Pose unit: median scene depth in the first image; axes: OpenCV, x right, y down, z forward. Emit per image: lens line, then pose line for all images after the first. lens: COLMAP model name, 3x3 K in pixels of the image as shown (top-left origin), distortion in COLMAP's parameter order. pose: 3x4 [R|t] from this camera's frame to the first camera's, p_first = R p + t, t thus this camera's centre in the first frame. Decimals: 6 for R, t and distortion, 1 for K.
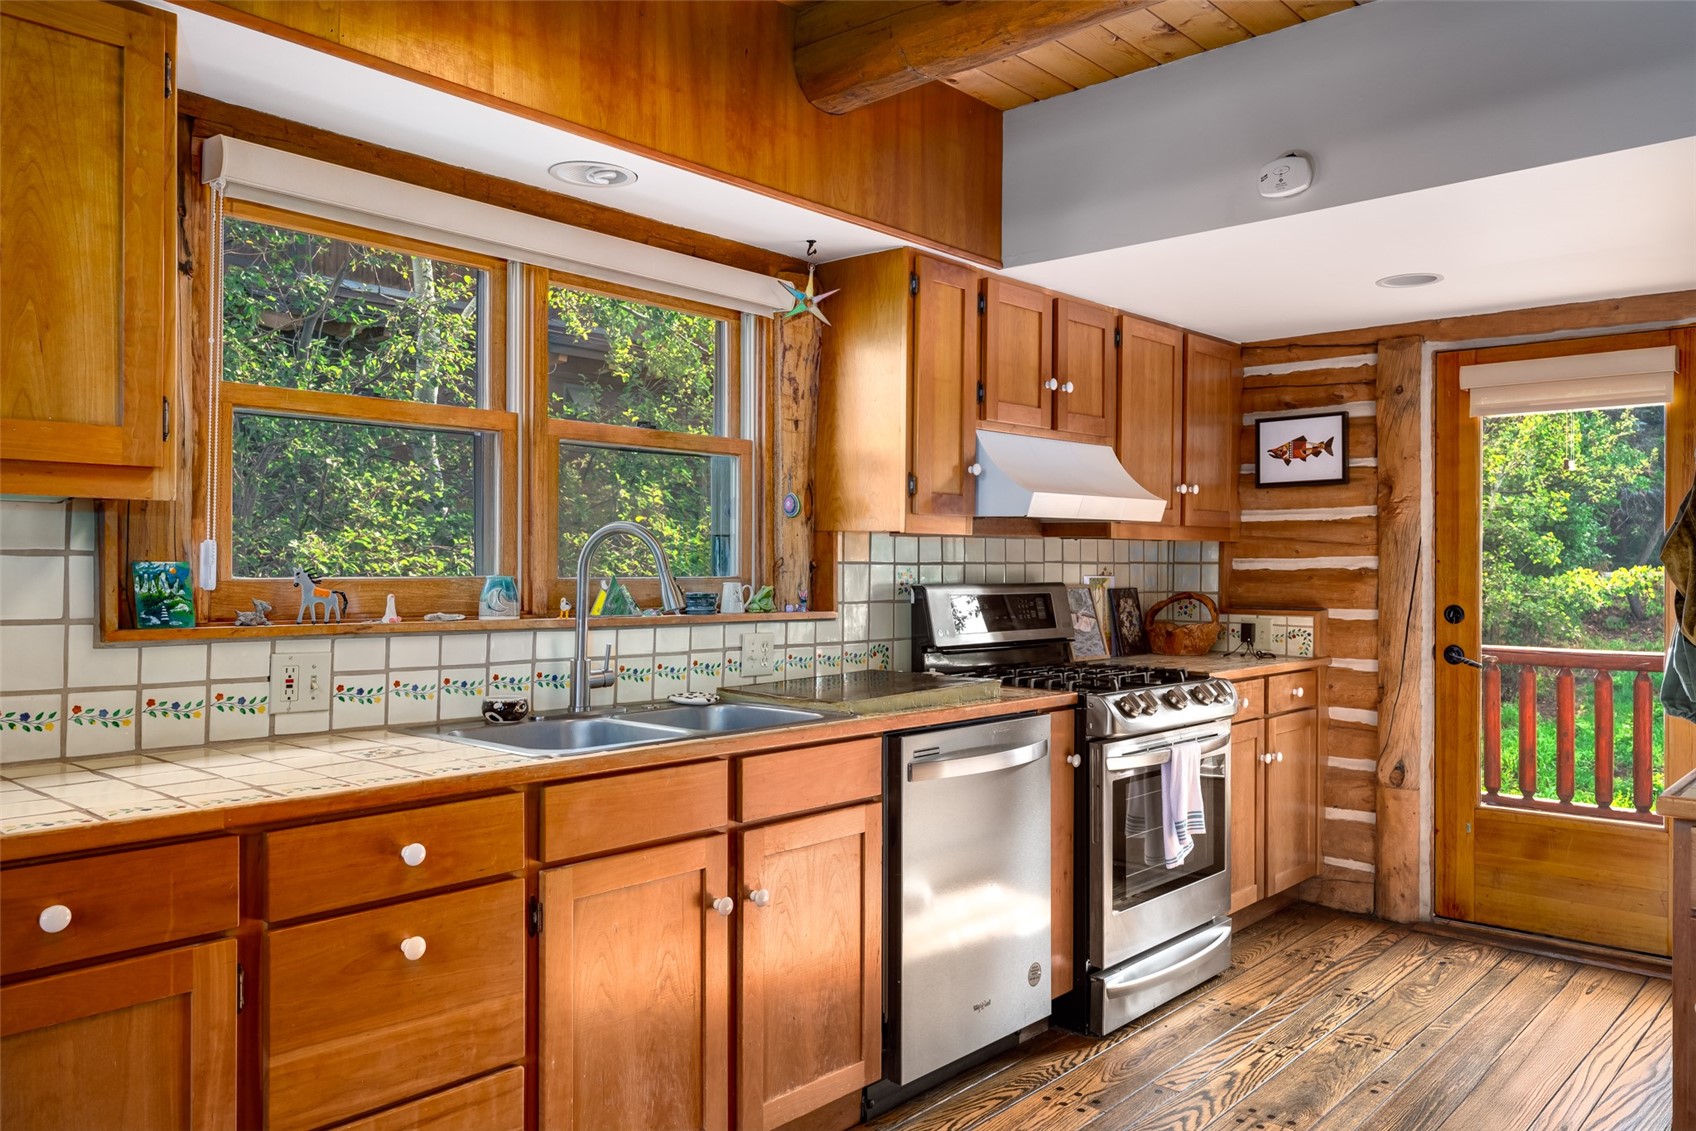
lens RADIAL K [[1249.2, 0, 848.0], [0, 1249.2, 565.5], [0, 0, 1]] dist [-0.003494, 0.000348]
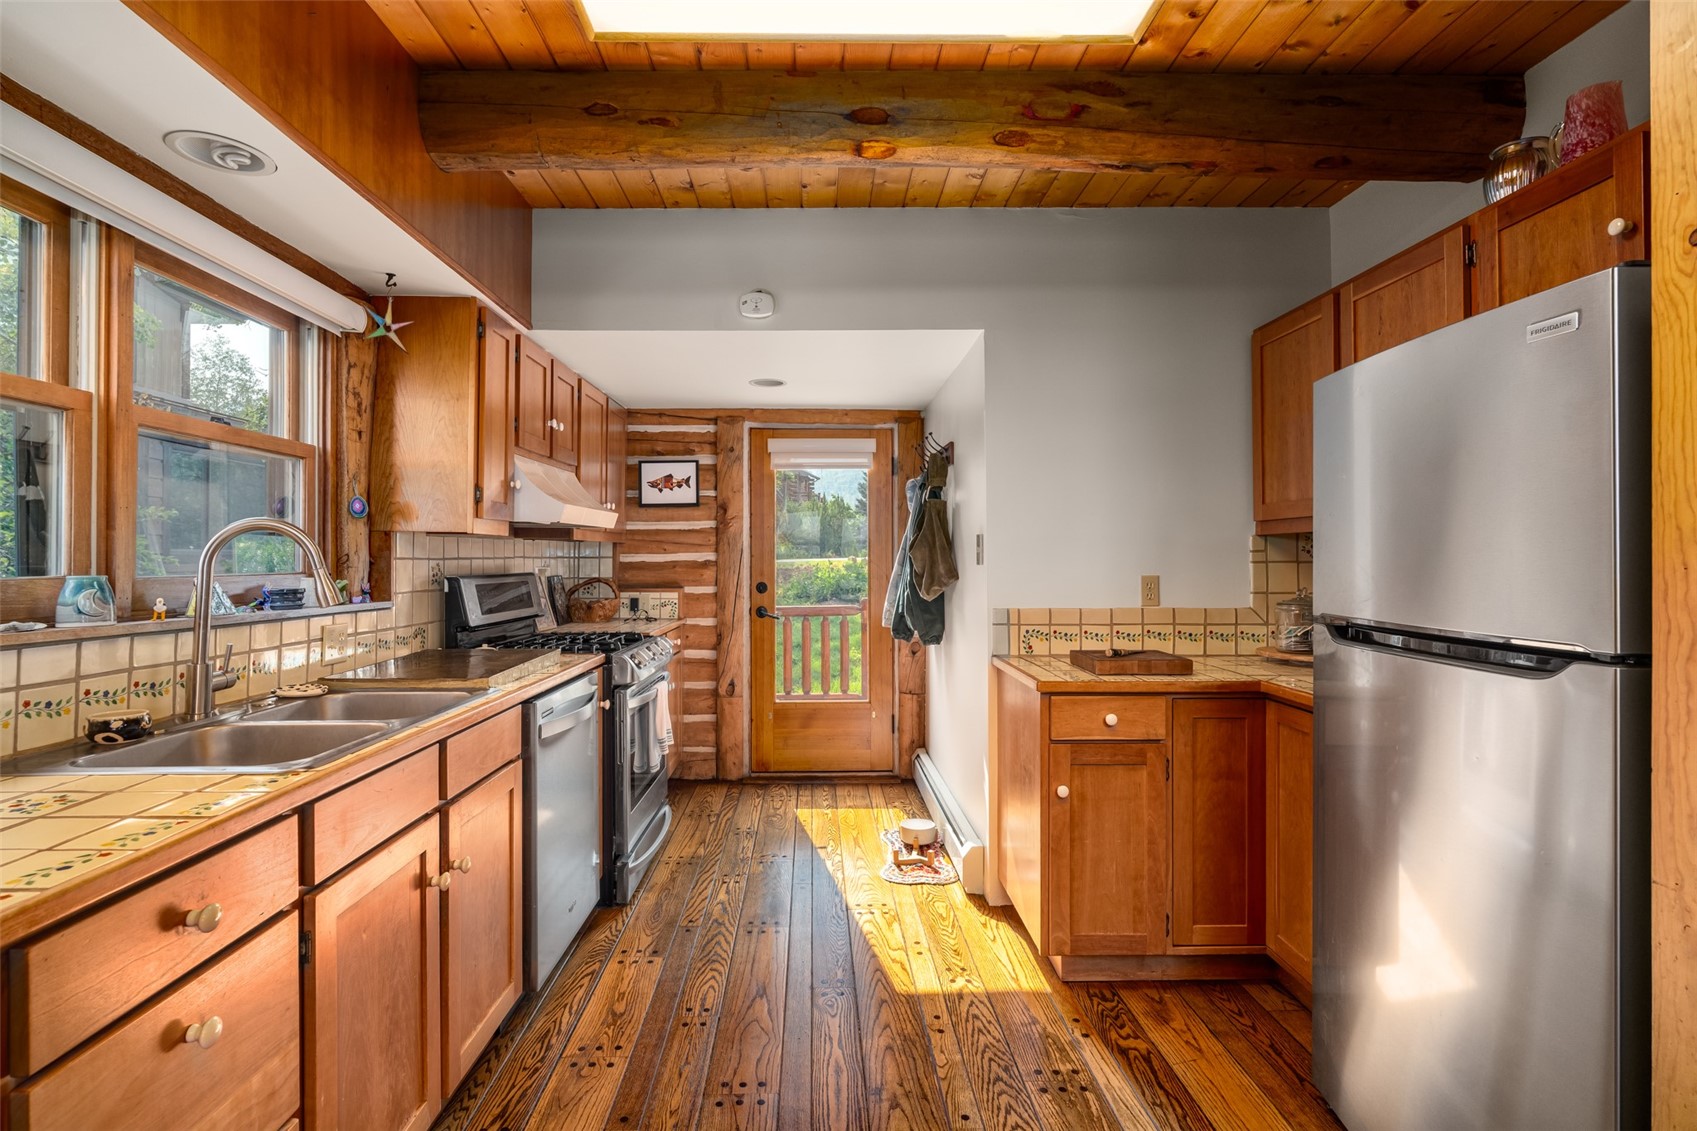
lens RADIAL K [[814.3, 0, 841.1], [0, 814.3, 551.0], [0, 0, 1]] dist [-0.001836, 0.000815]
pose [[0.731180, 0.000760, 0.682184, -0.188274], [0.005502, 0.999960, -0.007012, -0.001487], [-0.682162, 0.008881, 0.731147, 0.149021]]
